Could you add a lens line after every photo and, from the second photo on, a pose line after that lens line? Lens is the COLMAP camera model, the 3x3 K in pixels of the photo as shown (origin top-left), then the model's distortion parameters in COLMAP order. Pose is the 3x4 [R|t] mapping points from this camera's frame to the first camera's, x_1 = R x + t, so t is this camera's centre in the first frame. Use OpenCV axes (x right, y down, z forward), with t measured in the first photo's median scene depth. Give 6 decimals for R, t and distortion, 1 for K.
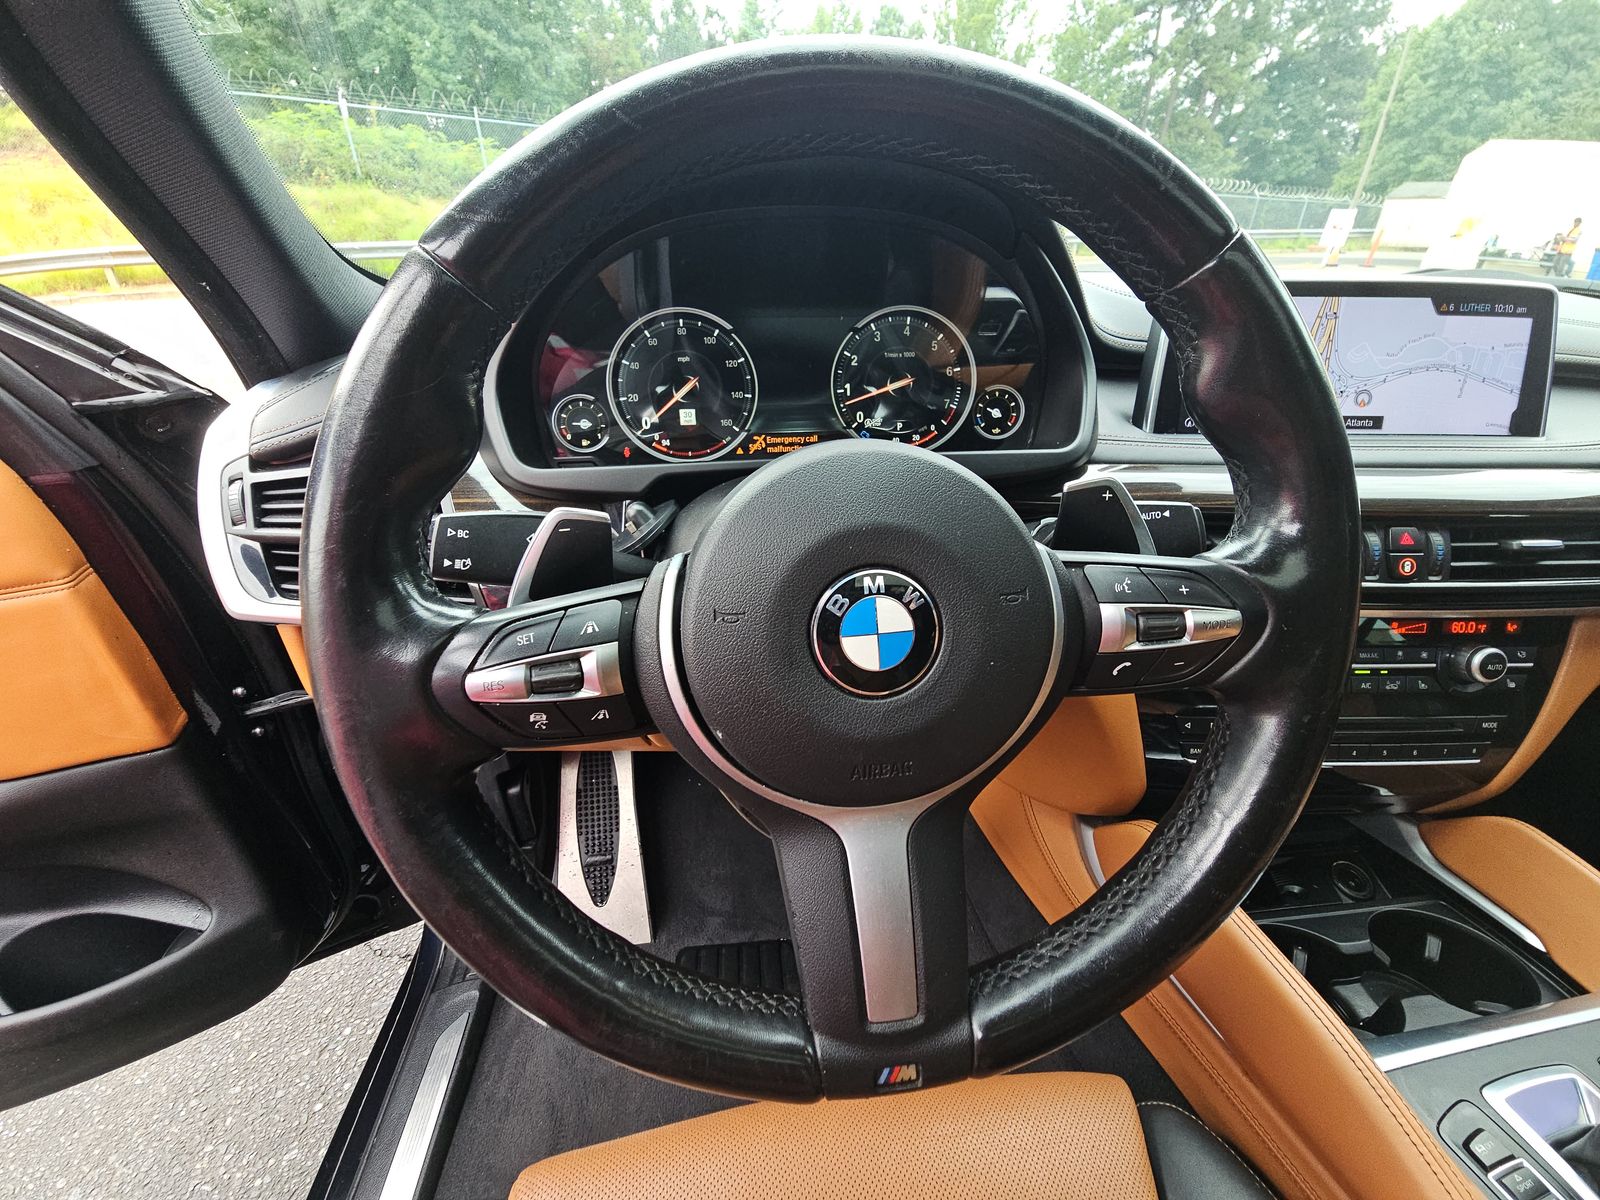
lens RADIAL K [[643.4, 0, 793.2], [0, 643.4, 605.2], [0, 0, 1]] dist [0.004714, -0.005333]
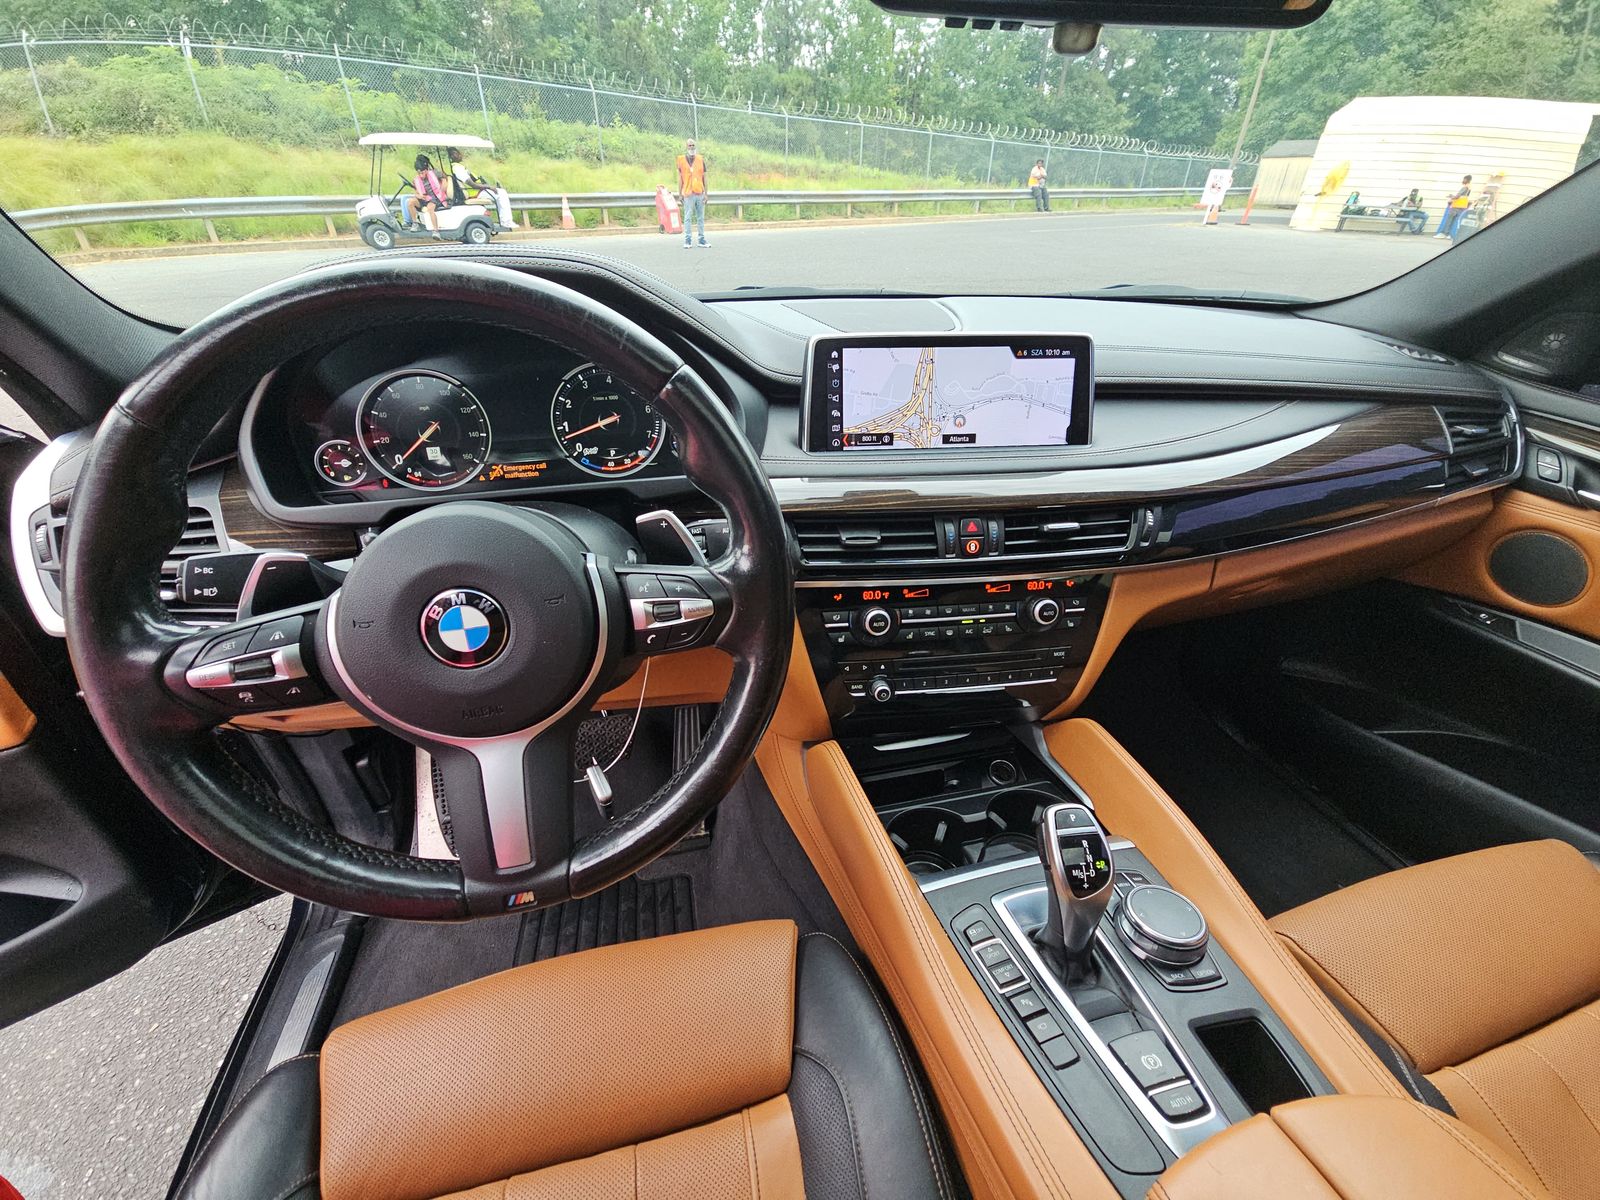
lens RADIAL K [[646.0, 0, 803.4], [0, 646.0, 606.0], [0, 0, 1]] dist [0.016764, -0.012309]
pose [[0.993315, -0.057273, 0.100225, 0.400574], [0.051275, 0.996793, 0.061435, -0.034057], [-0.103422, -0.055886, 0.993066, -0.346280]]
